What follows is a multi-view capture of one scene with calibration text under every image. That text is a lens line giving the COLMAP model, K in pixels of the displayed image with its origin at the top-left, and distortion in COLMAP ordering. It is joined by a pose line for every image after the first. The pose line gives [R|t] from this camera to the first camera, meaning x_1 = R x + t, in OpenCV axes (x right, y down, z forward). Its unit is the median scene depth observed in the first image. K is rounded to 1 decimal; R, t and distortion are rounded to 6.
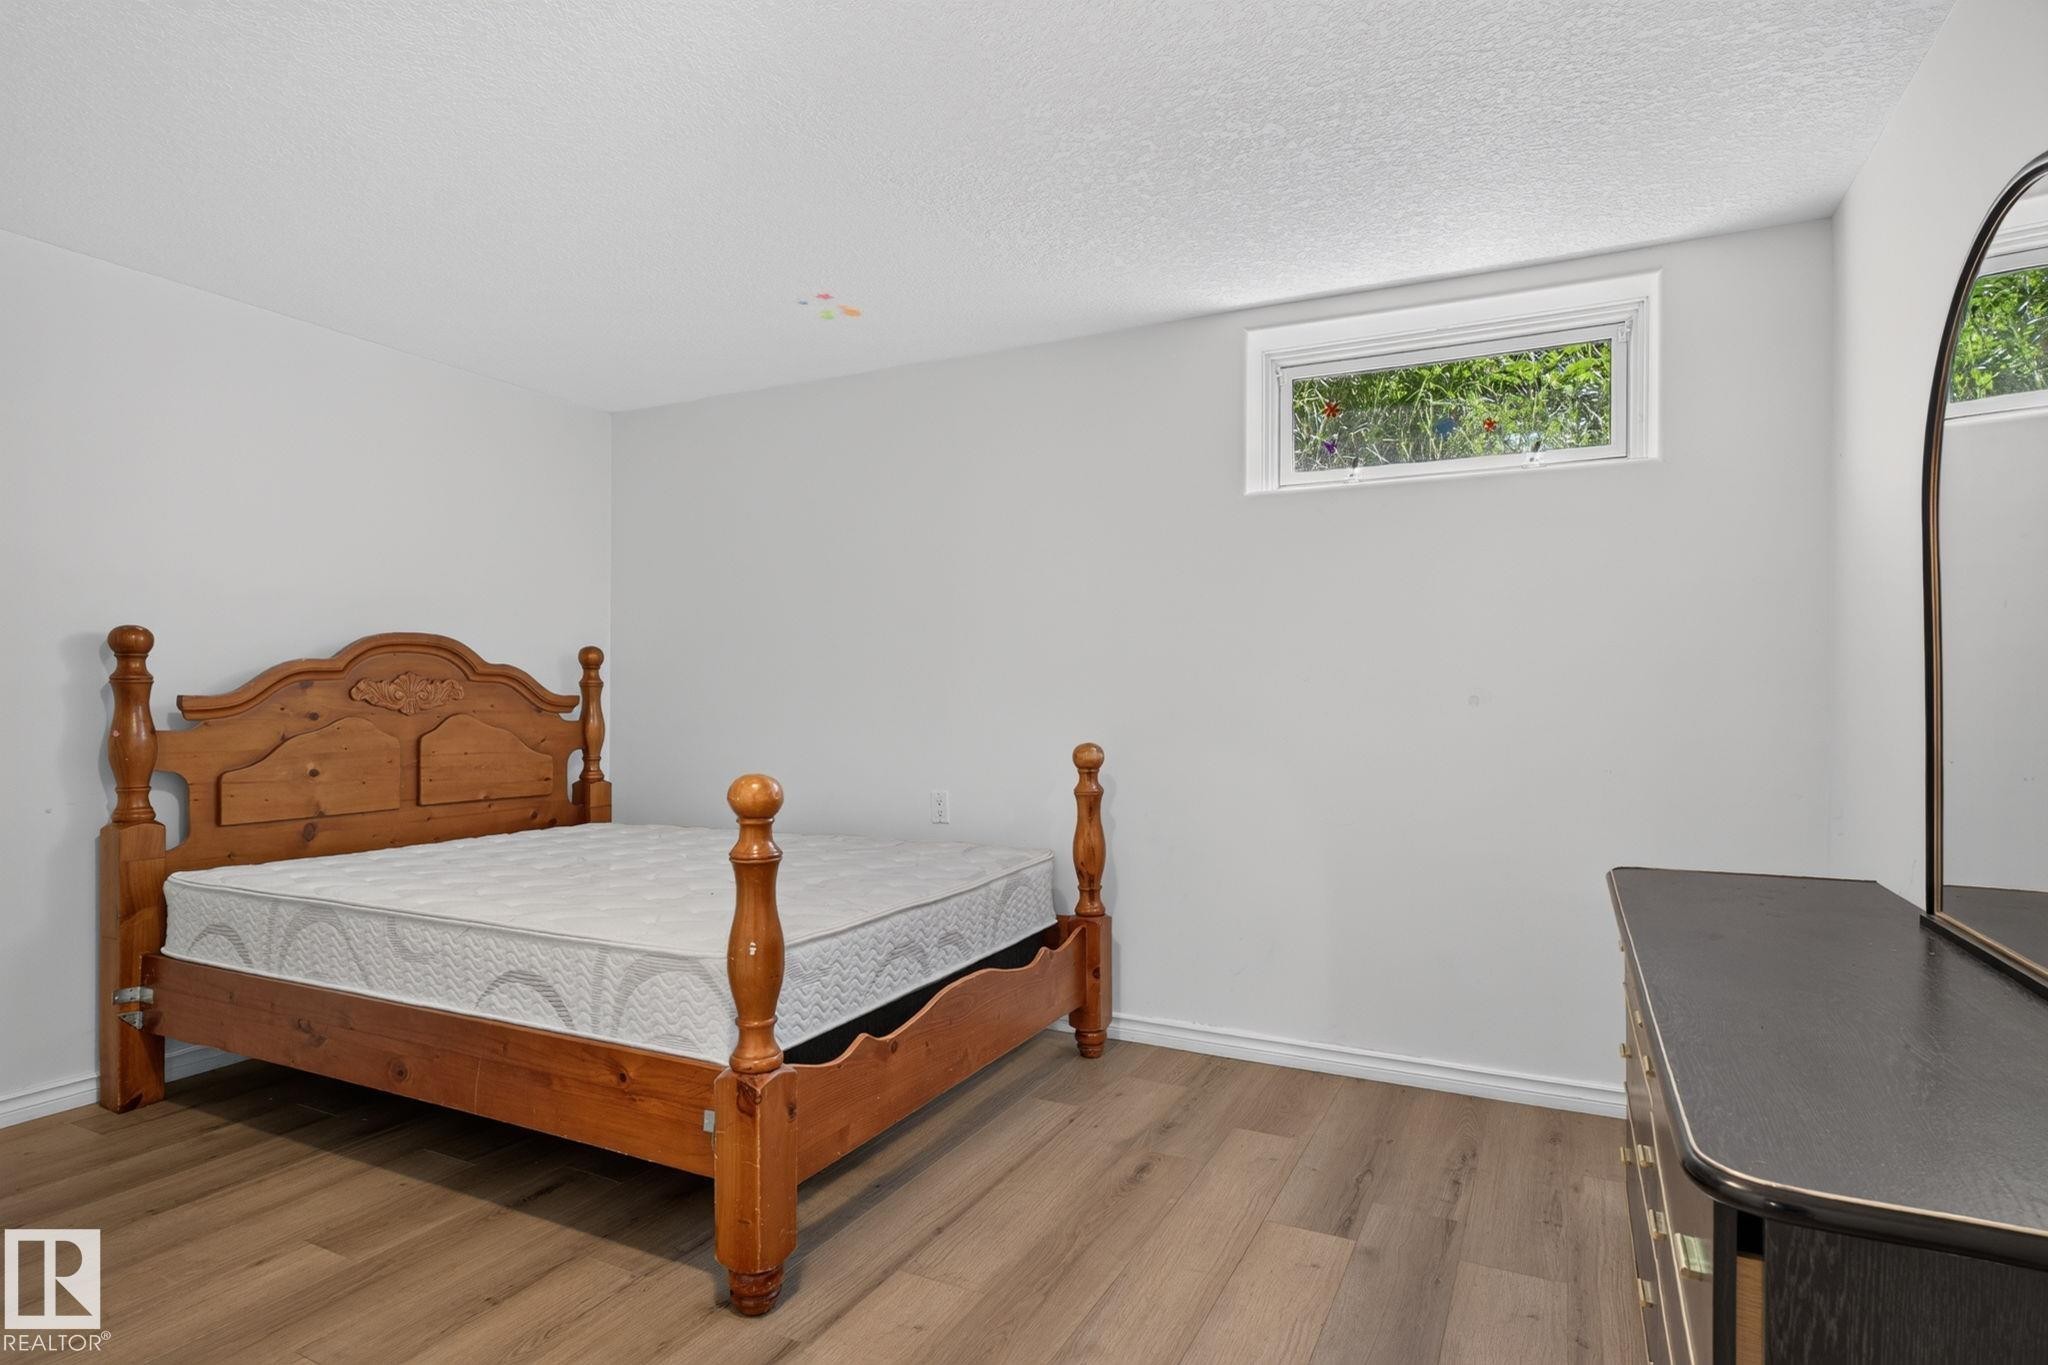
lens RADIAL K [[1050.5, 0, 1025.8], [0, 1050.5, 687.2], [0, 0, 1]] dist [-0.001226, -0.000513]
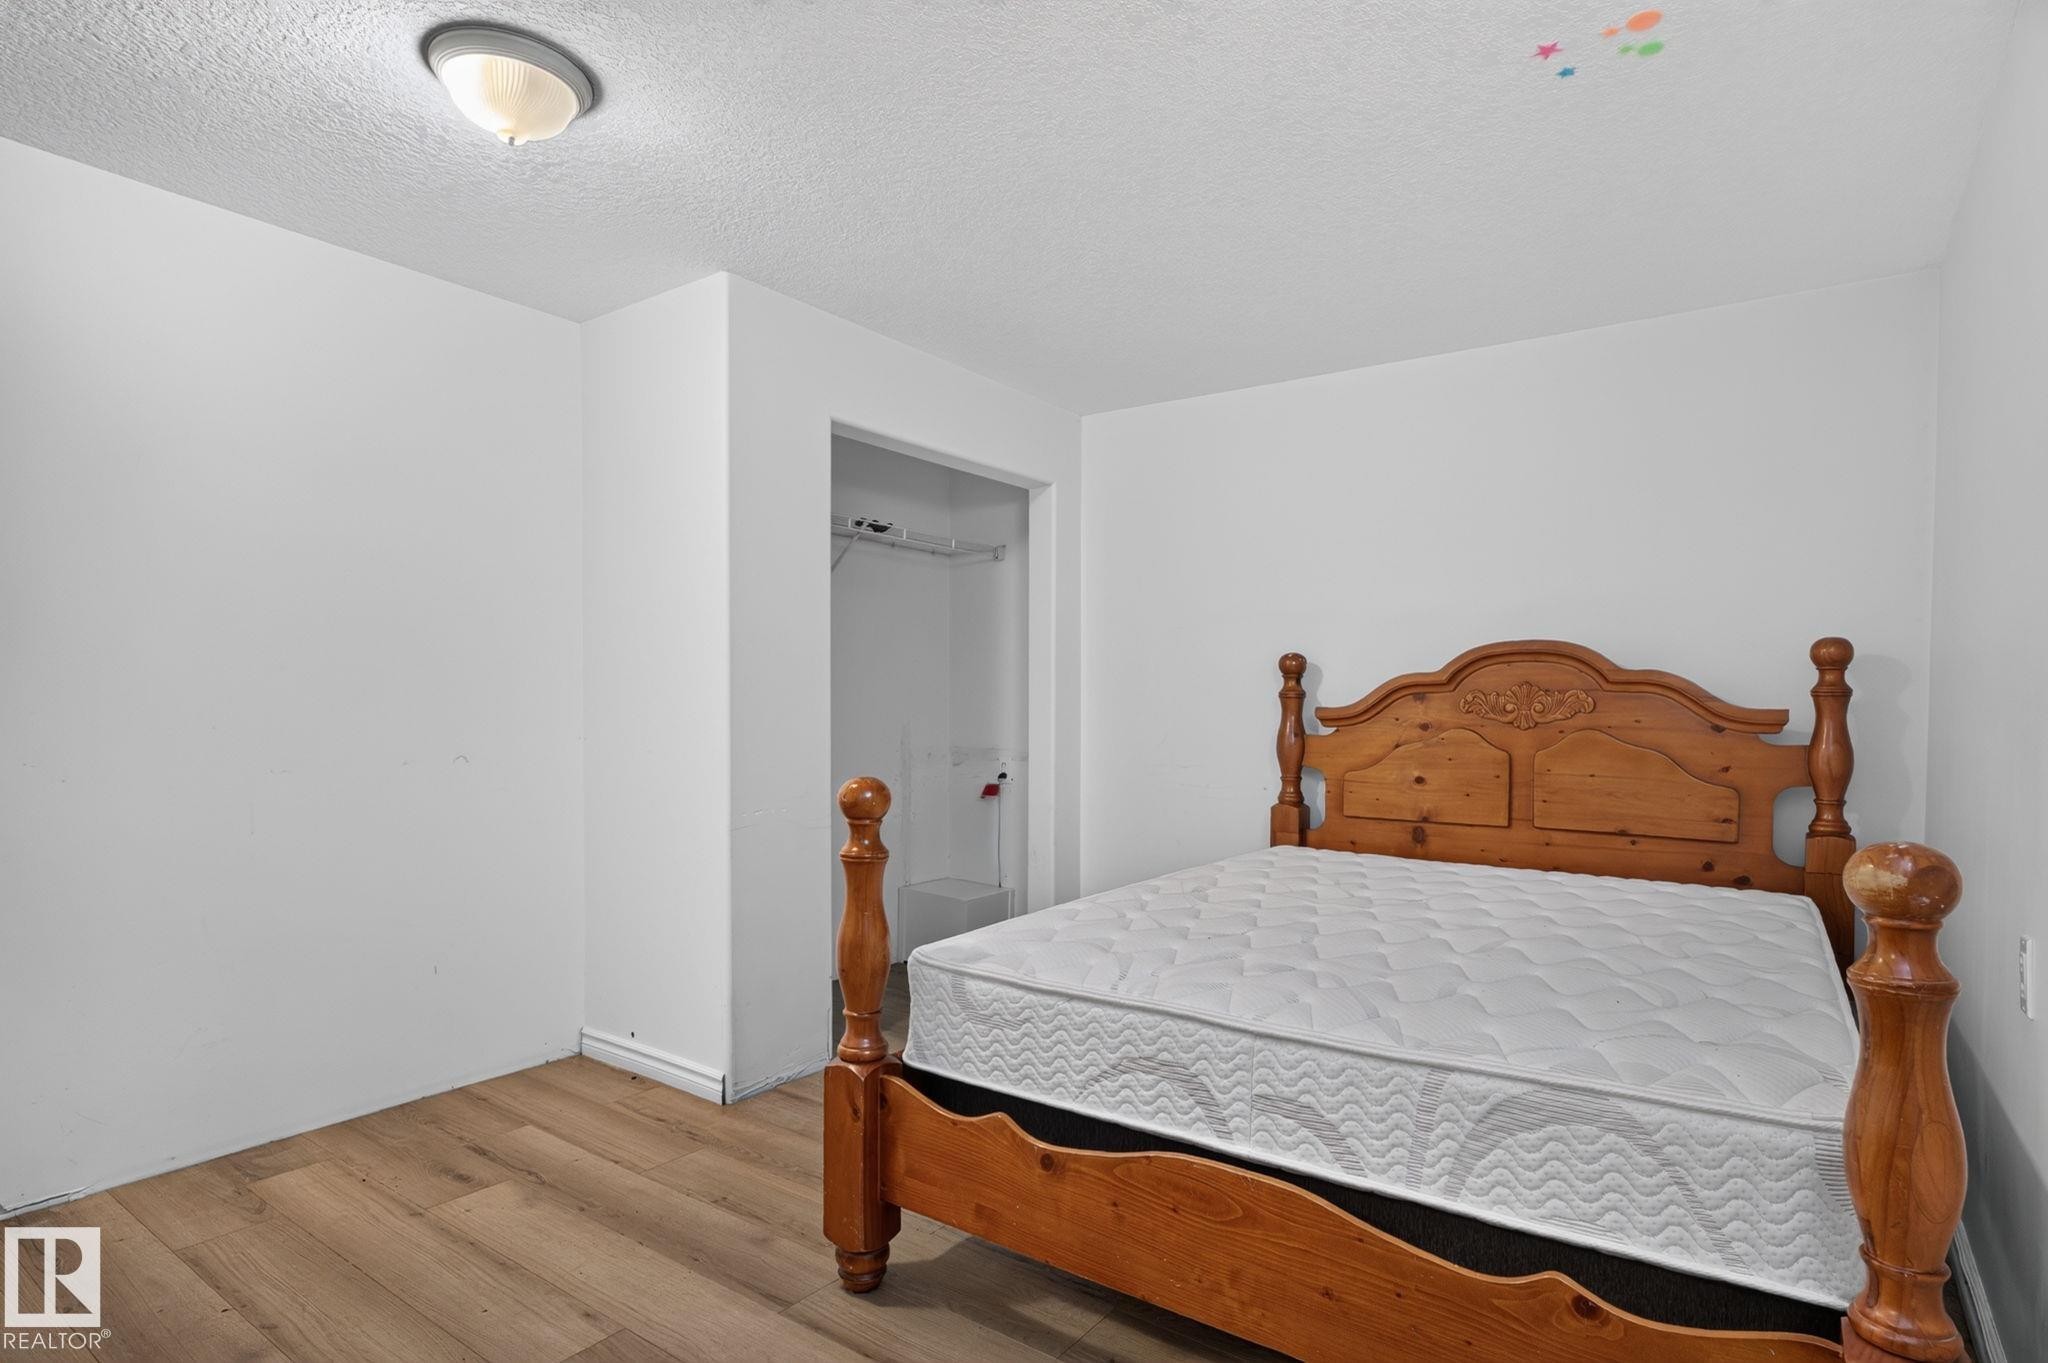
lens RADIAL K [[1050.5, 0, 1027.5], [0, 1050.5, 712.5], [0, 0, 1]] dist [-0.001226, -0.000513]
pose [[-0.140777, 0.003760, -0.990034, 0.434054], [0.001221, 0.999993, 0.003624, 0.008884], [0.990041, -0.000698, -0.140781, 0.752929]]
